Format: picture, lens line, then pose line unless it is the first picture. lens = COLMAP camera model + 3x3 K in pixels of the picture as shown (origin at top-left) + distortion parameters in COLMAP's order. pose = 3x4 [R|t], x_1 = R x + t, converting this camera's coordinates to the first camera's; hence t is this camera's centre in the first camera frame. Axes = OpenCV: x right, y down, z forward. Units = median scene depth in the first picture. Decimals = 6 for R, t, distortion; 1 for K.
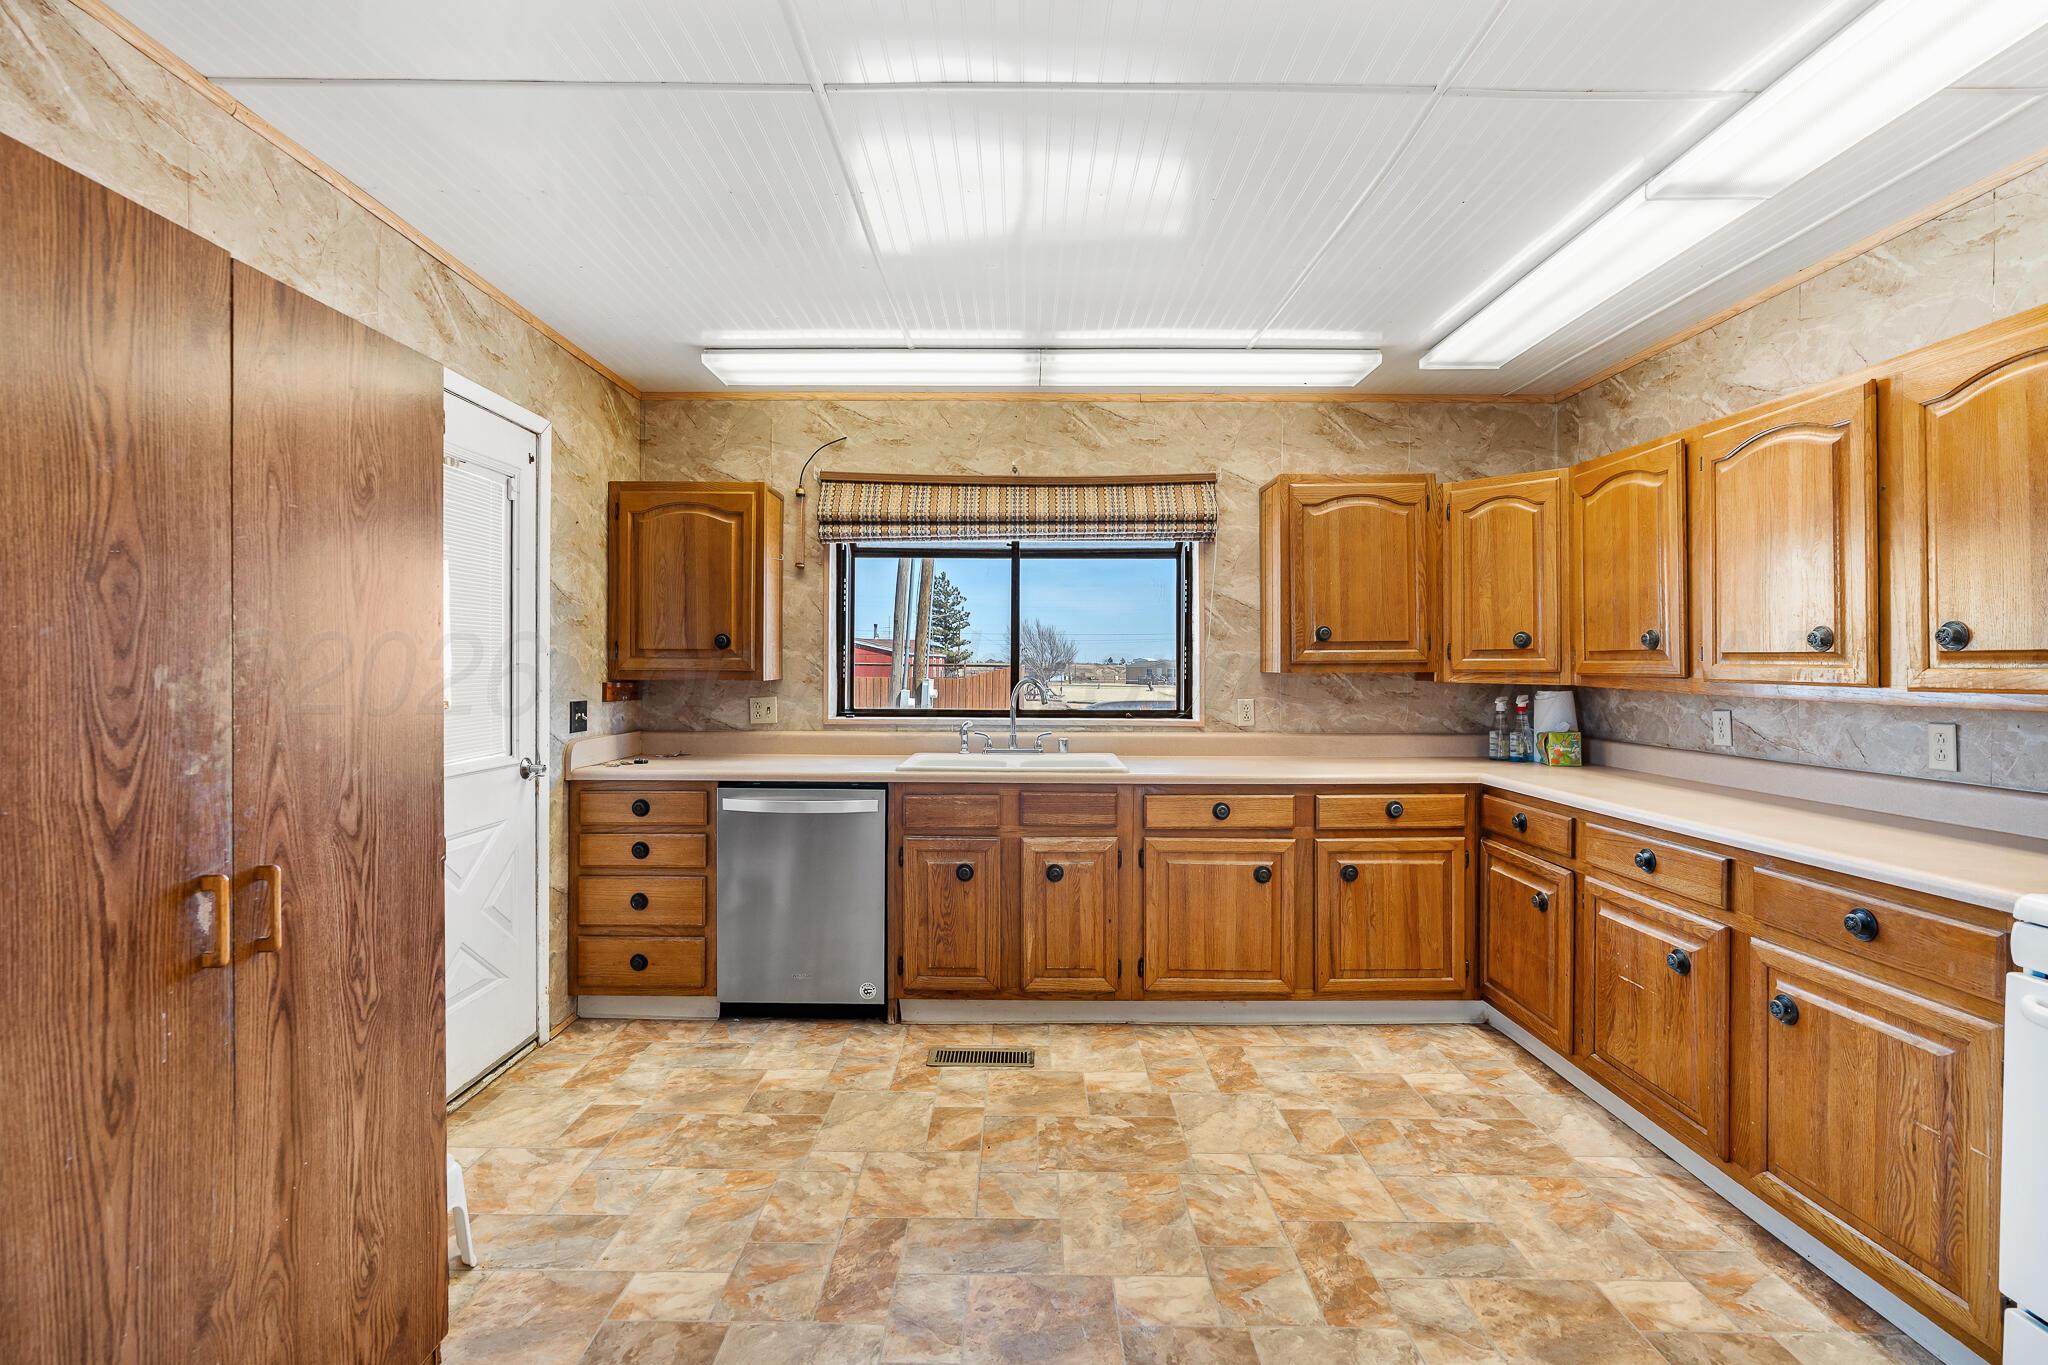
lens RADIAL K [[938.0, 0, 1019.2], [0, 938.0, 671.7], [0, 0, 1]] dist [-0.008089, 0.003997]
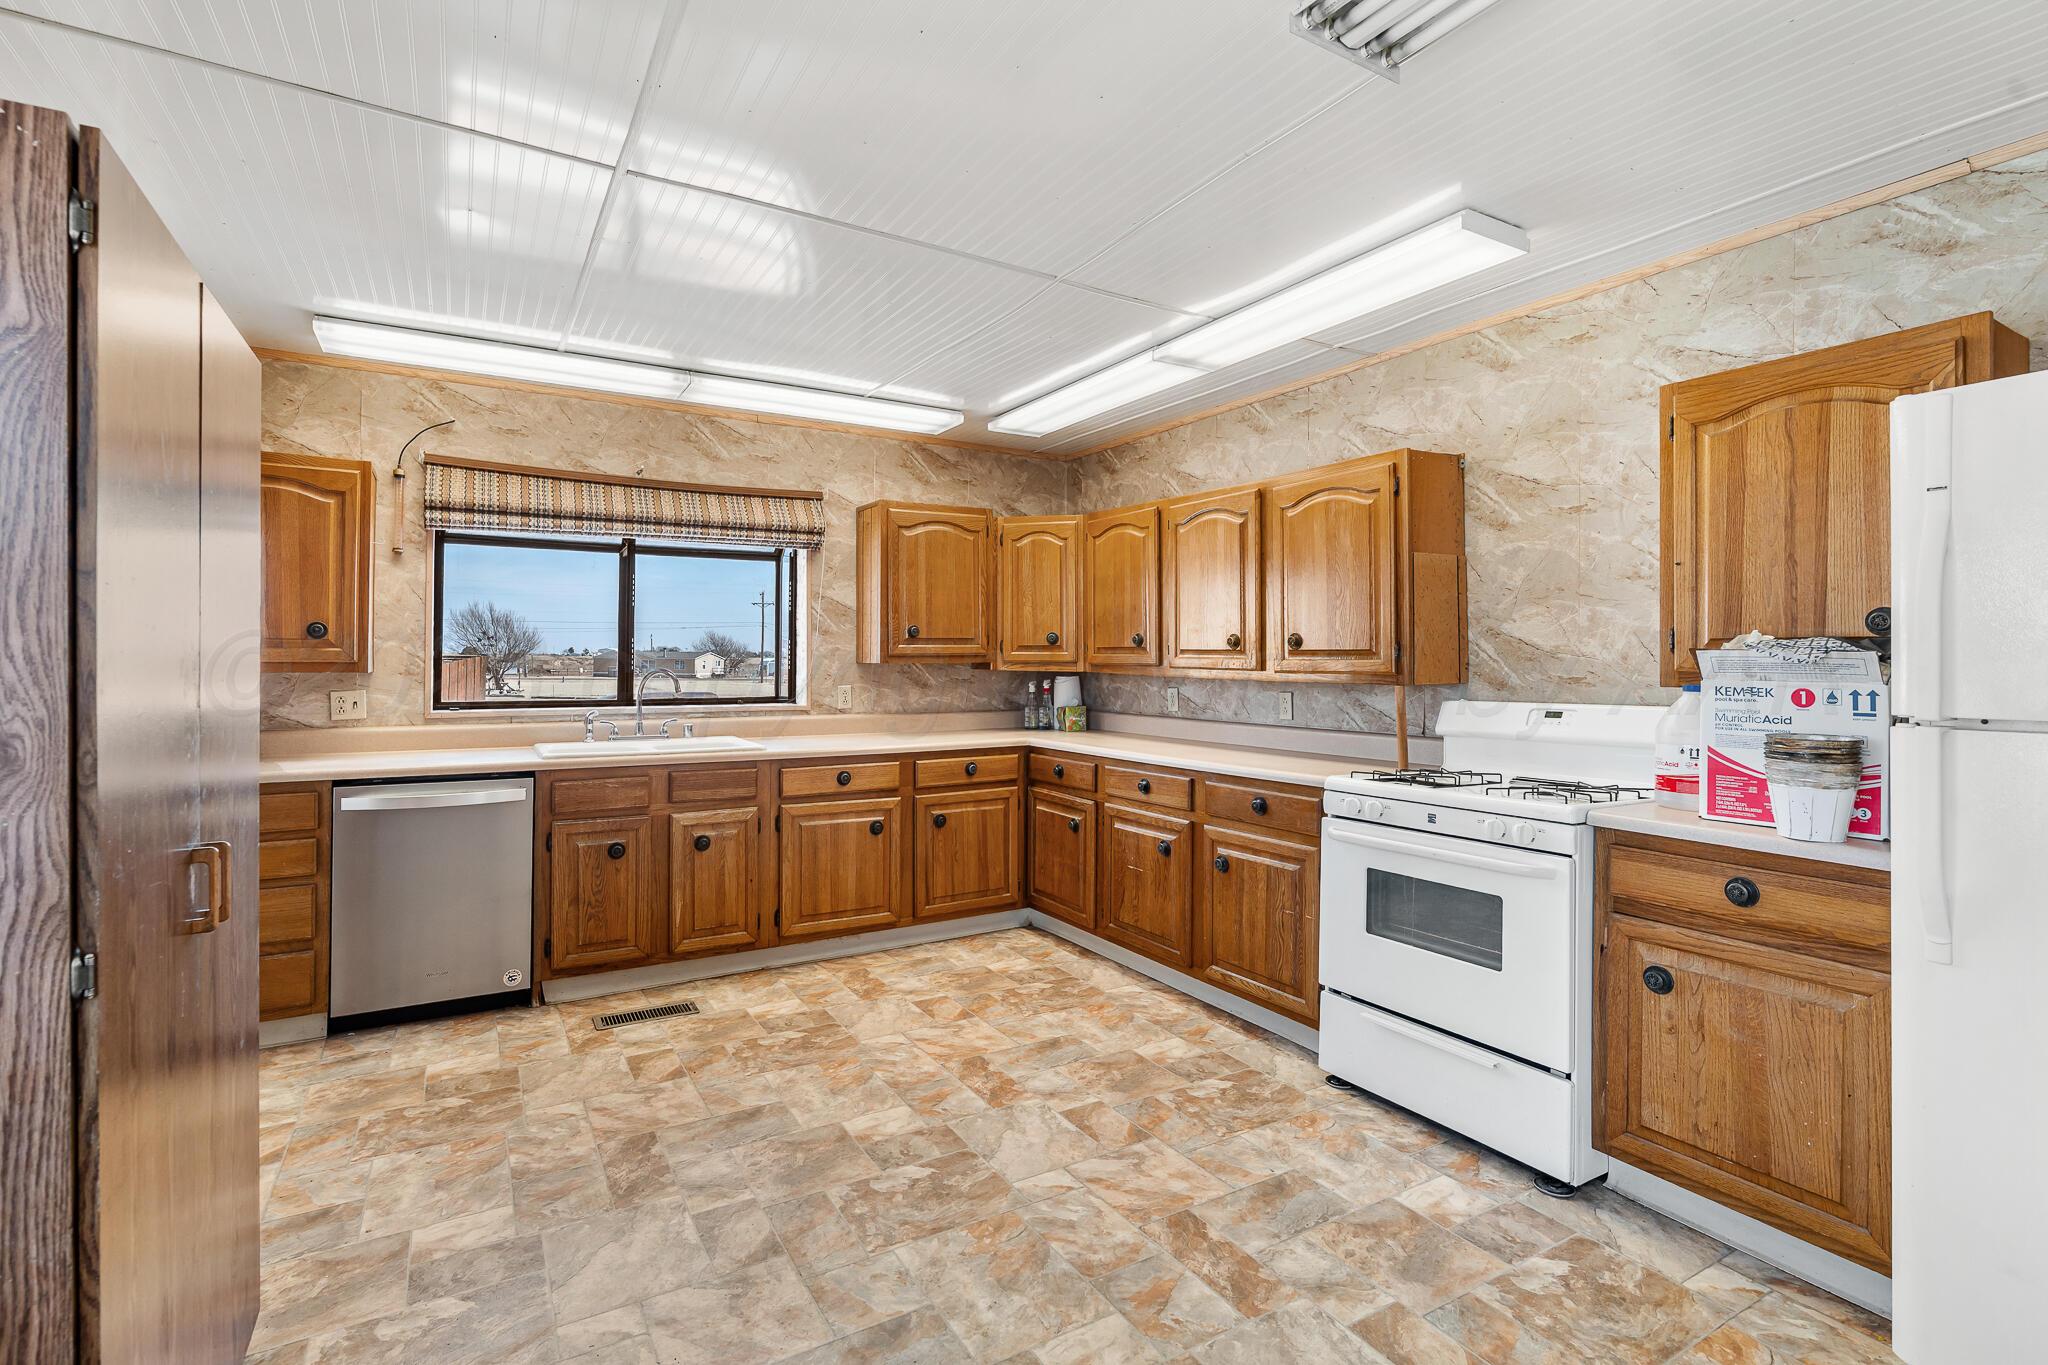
lens RADIAL K [[938.0, 0, 1025.7], [0, 938.0, 669.4], [0, 0, 1]] dist [-0.008089, 0.003997]
pose [[0.857330, -0.005538, 0.514738, -0.206608], [0.001954, 0.999970, 0.007504, 0.000402], [-0.514764, -0.005427, 0.857315, -0.153105]]
